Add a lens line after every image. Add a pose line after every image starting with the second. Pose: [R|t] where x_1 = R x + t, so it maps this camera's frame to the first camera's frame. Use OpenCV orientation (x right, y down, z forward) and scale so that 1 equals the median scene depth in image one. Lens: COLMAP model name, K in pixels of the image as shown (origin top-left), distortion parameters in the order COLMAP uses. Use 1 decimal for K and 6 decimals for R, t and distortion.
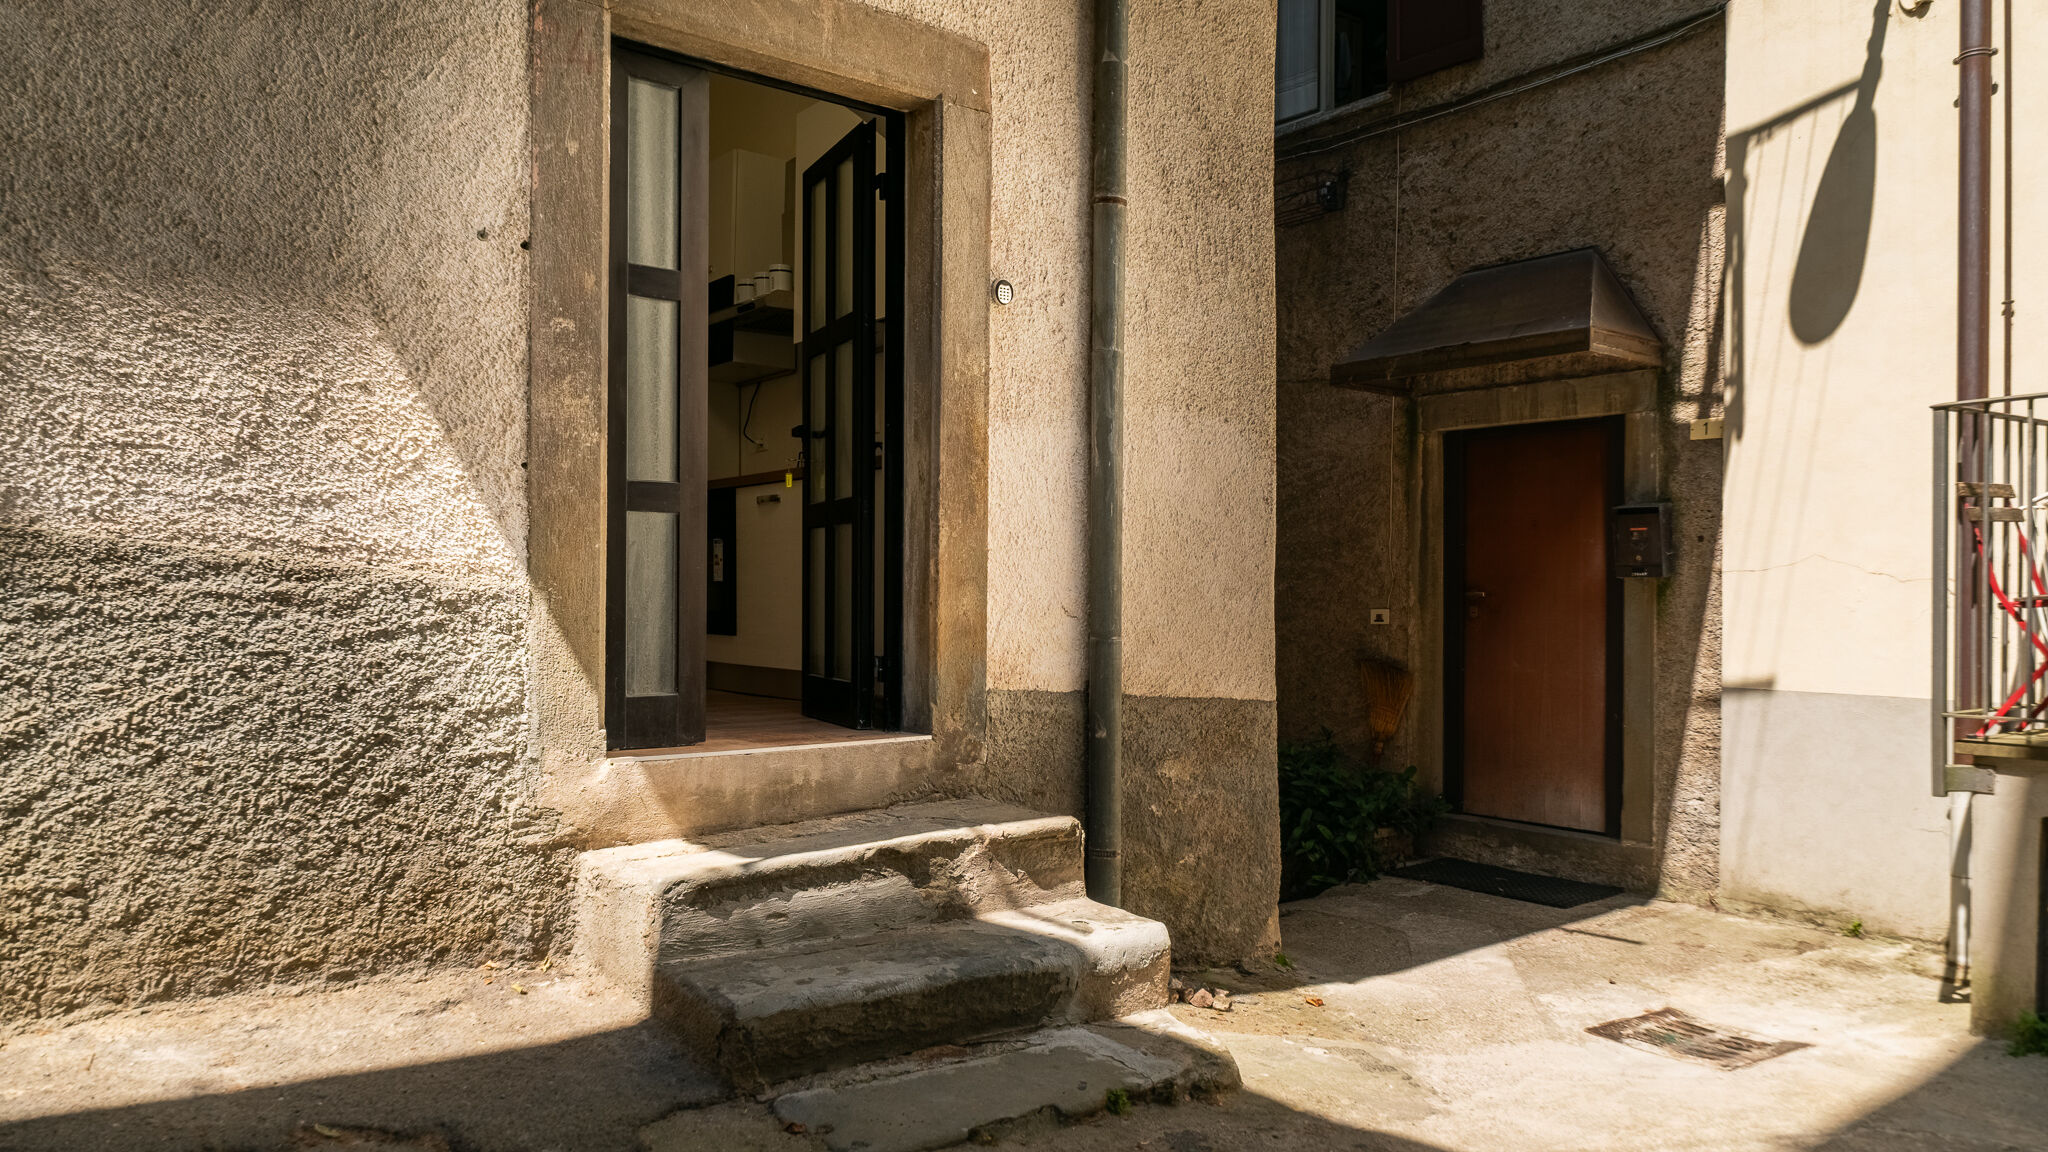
lens RADIAL K [[1490.6, 0, 1024.3], [0, 1490.6, 582.9], [0, 0, 1]] dist [-0.000827, -0.002423]
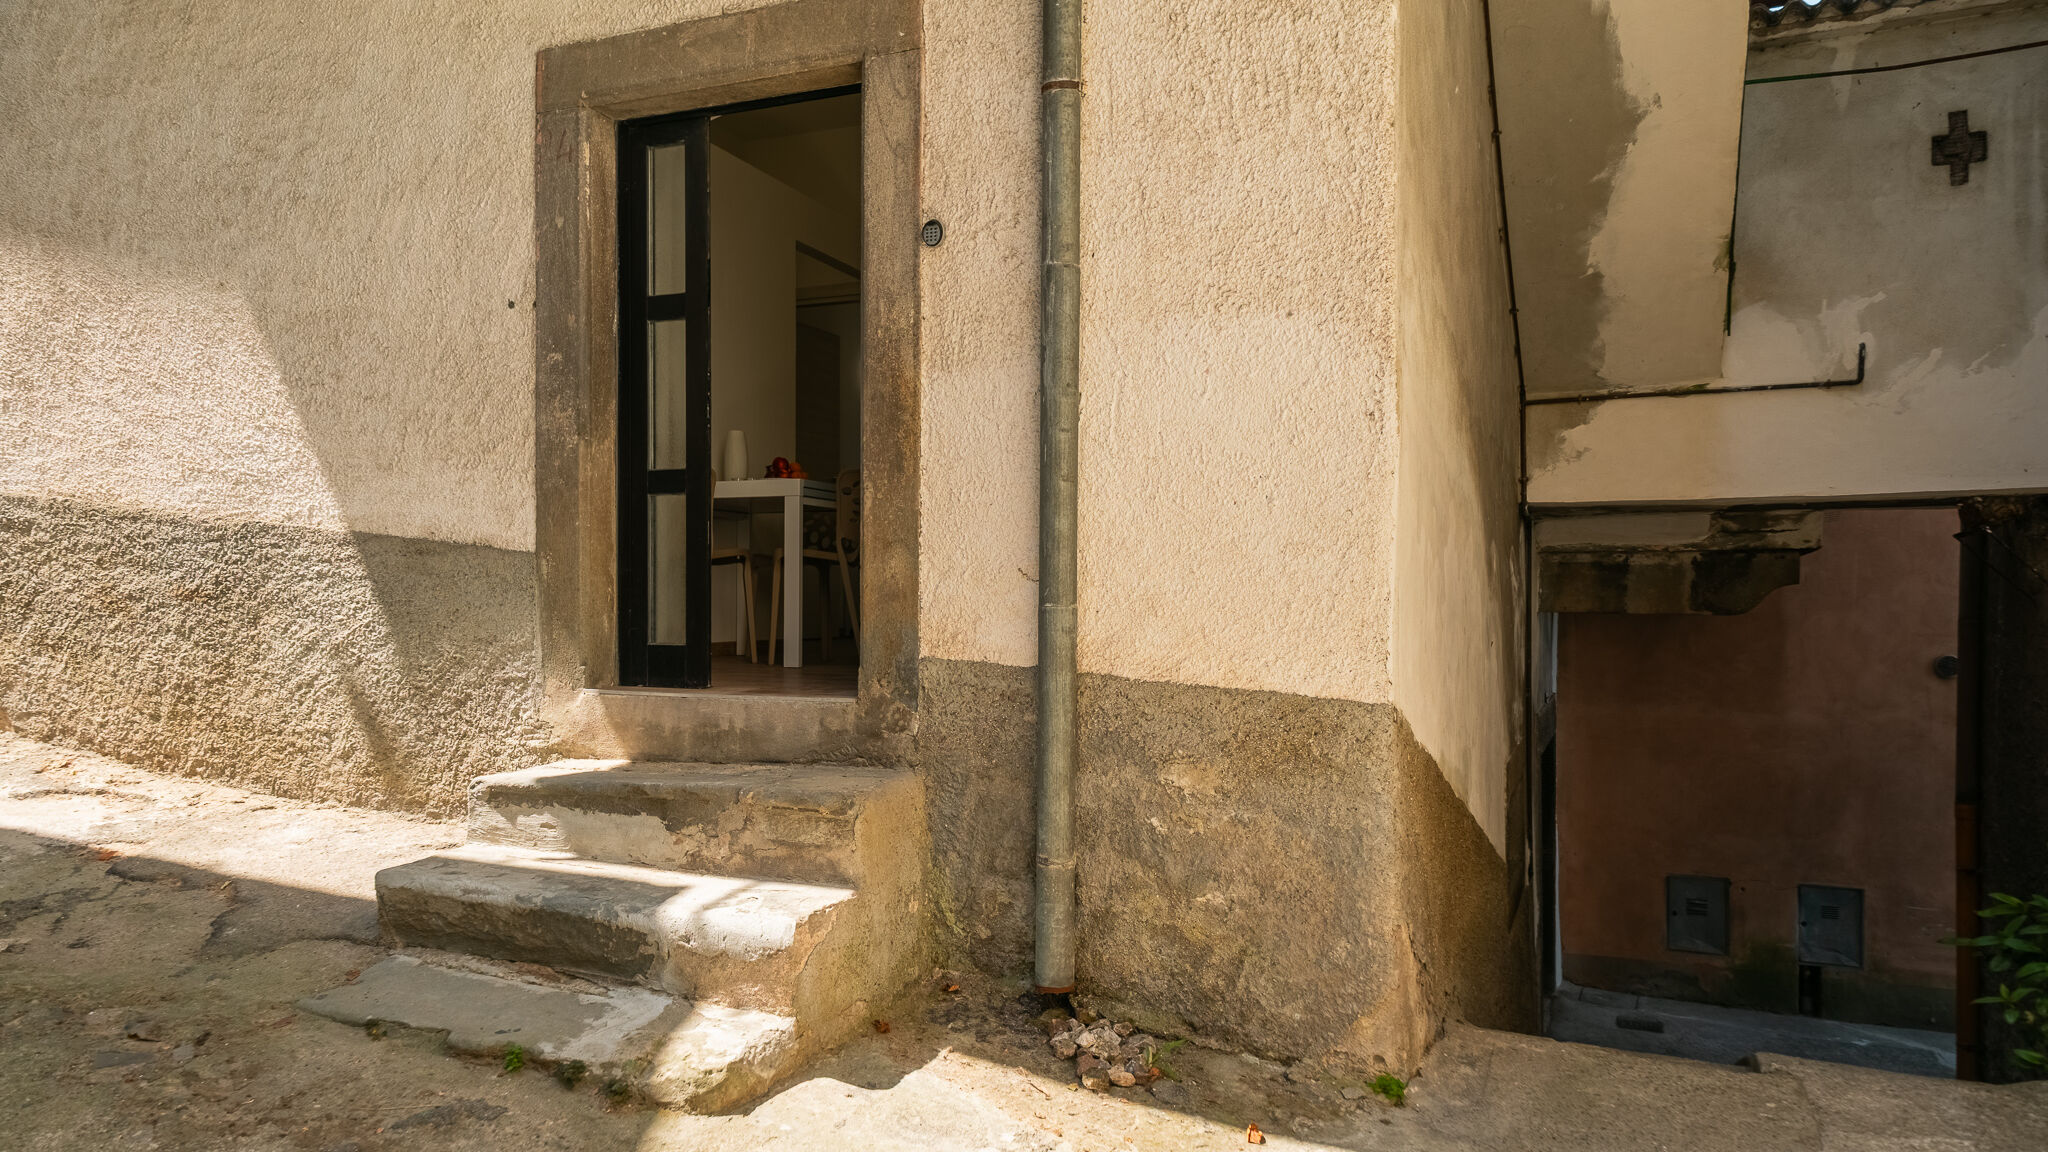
lens RADIAL K [[1336.0, 0, 1023.0], [0, 1336.0, 576.4], [0, 0, 1]] dist [0.011136, -0.002140]
pose [[0.456156, -0.016417, -0.889748, 0.776484], [0.005567, 0.999863, -0.015595, 0.034838], [0.889882, 0.002161, 0.456185, 0.687714]]
